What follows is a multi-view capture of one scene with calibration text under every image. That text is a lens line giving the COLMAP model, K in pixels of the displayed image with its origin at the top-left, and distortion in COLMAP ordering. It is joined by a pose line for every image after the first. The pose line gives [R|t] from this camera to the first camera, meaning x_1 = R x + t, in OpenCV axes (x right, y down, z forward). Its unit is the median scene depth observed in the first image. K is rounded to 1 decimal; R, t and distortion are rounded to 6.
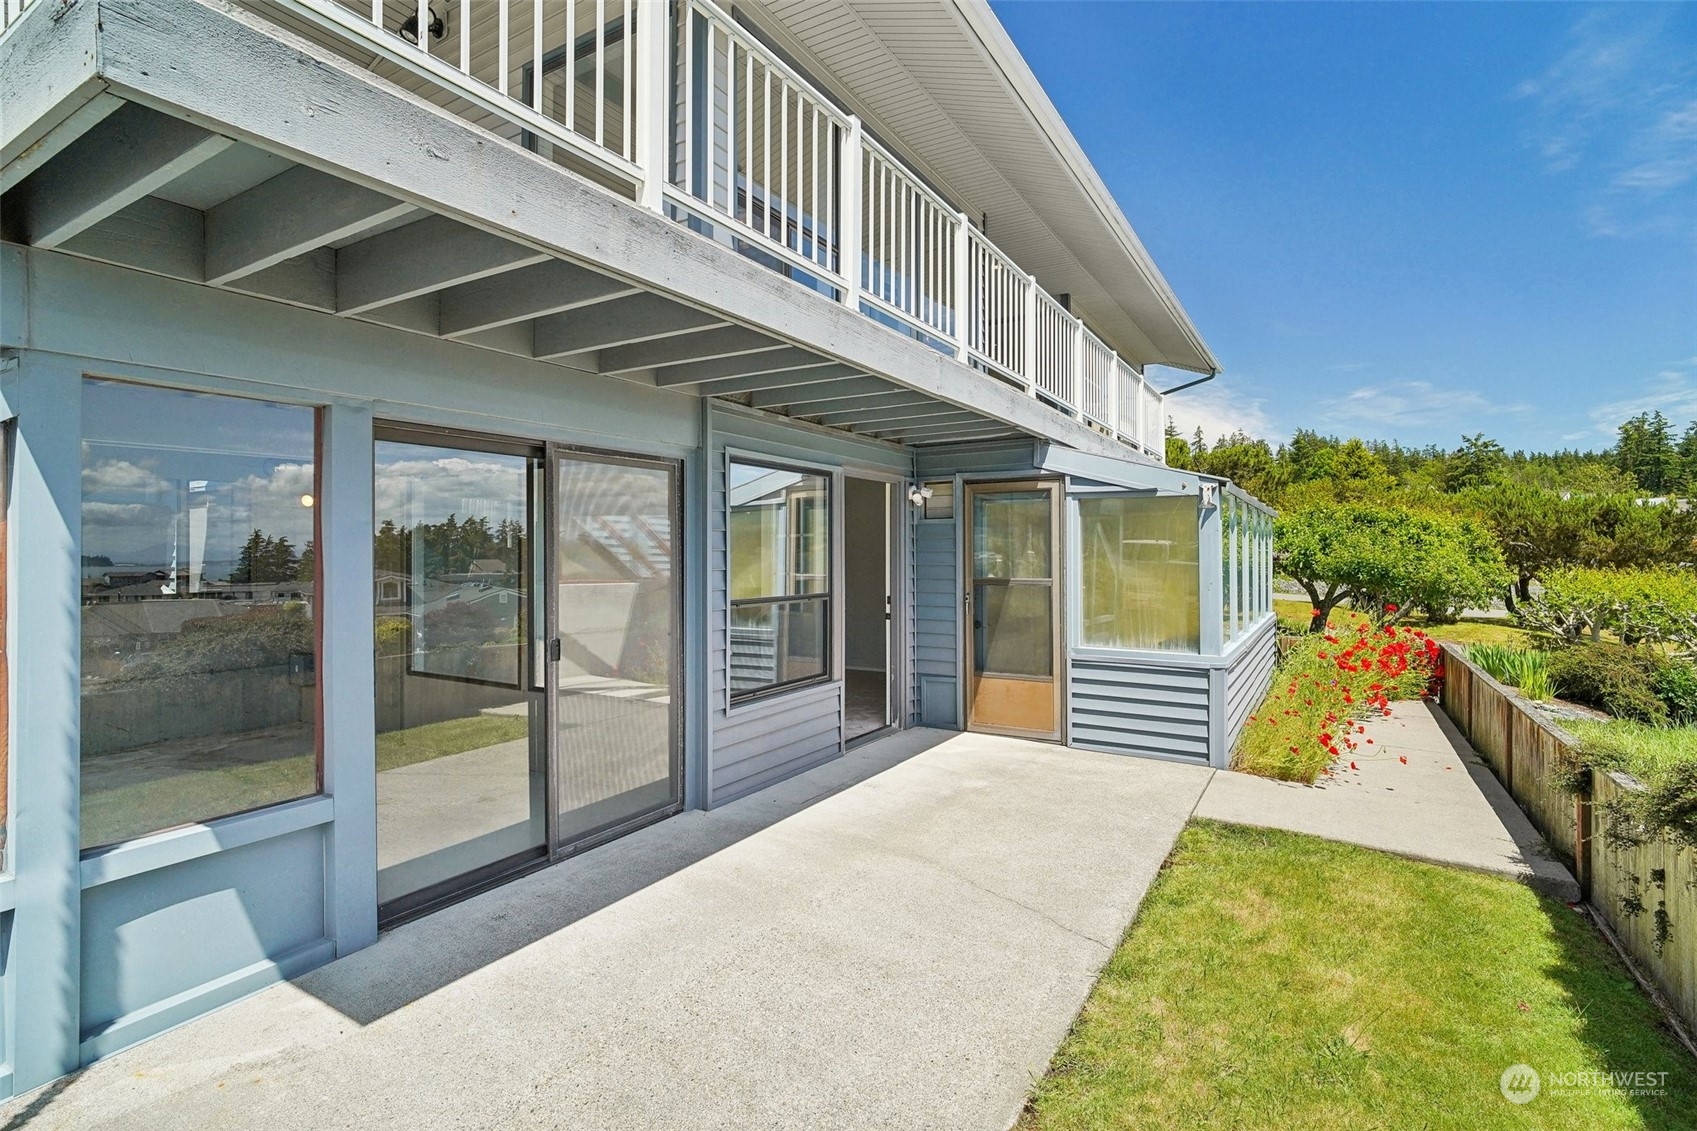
lens RADIAL K [[811.6, 0, 859.3], [0, 811.6, 556.8], [0, 0, 1]] dist [-0.012111, 0.007233]
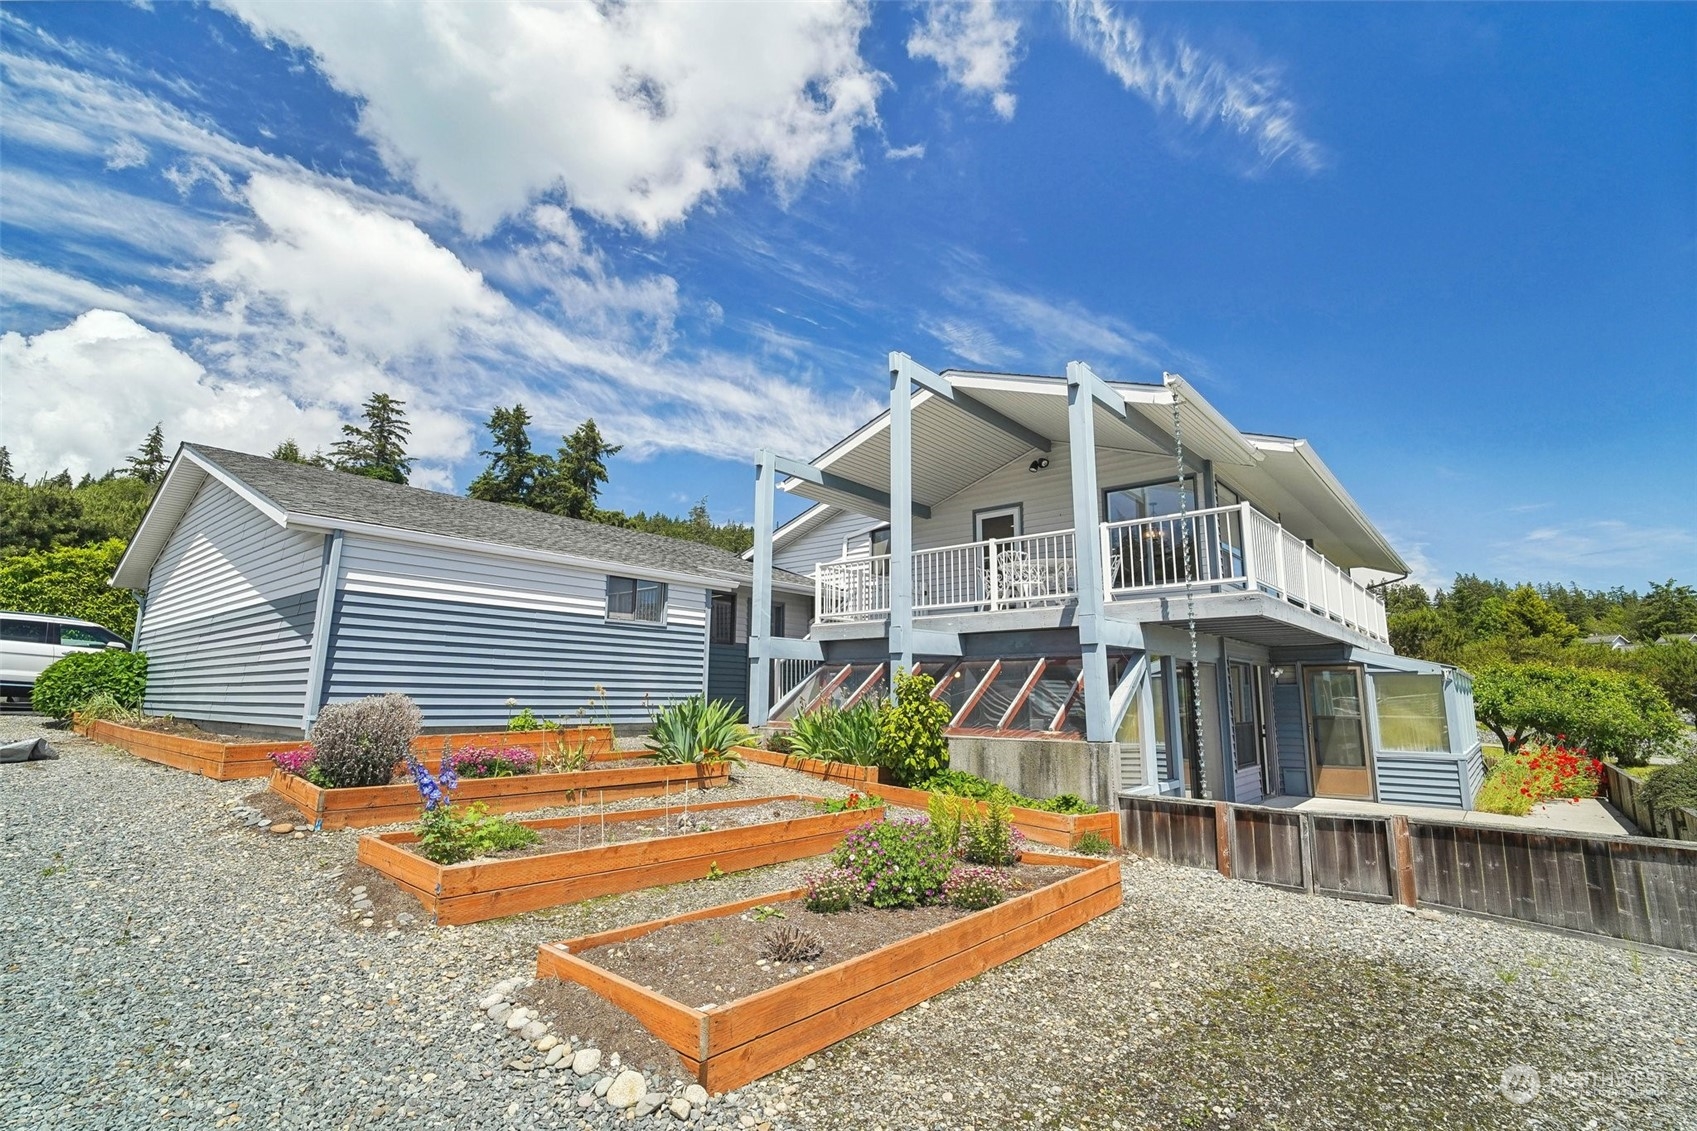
lens RADIAL K [[811.6, 0, 840.0], [0, 811.6, 579.0], [0, 0, 1]] dist [-0.012111, 0.007233]
pose [[0.987364, -0.020445, -0.157144, -0.319227], [-0.004157, 0.987959, -0.154659, 0.003624], [0.158414, 0.153358, 0.975390, -0.535350]]
